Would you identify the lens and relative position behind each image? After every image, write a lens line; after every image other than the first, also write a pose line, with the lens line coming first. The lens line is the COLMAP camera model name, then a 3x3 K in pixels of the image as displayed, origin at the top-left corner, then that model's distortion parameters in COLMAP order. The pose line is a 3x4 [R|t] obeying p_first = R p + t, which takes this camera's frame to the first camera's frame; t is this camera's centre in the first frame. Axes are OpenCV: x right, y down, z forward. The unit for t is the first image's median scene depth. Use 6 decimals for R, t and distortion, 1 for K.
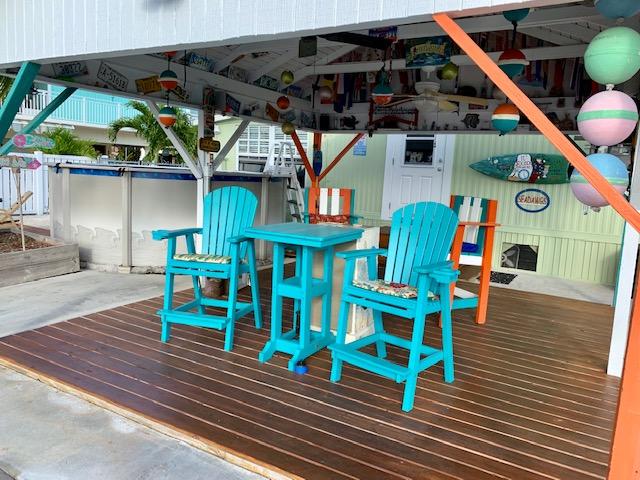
lens RADIAL K [[485.9, 0, 325.5], [0, 485.9, 236.3], [0, 0, 1]] dist [0.051629, -0.070914]
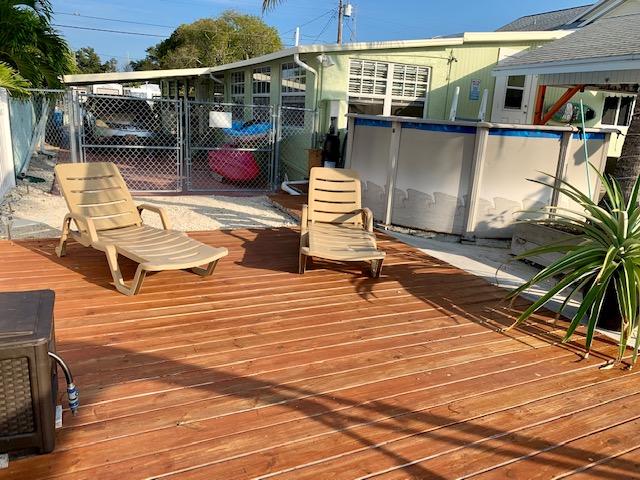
lens RADIAL K [[485.9, 0, 325.5], [0, 485.9, 236.3], [0, 0, 1]] dist [0.051629, -0.070914]
pose [[0.567396, -0.223629, 0.792497, -1.226780], [0.082914, 0.973041, 0.215213, -0.151012], [-0.819260, -0.056402, 0.570642, 0.710080]]
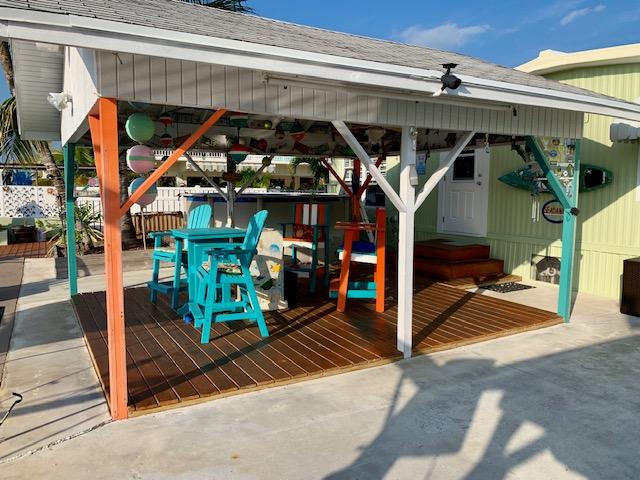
lens RADIAL K [[485.9, 0, 325.5], [0, 485.9, 236.3], [0, 0, 1]] dist [0.051629, -0.070914]
pose [[0.864678, 0.004011, -0.502310, 0.500098], [-0.027430, 0.998853, -0.039242, 0.026599], [0.501577, 0.047710, 0.863797, -0.063622]]
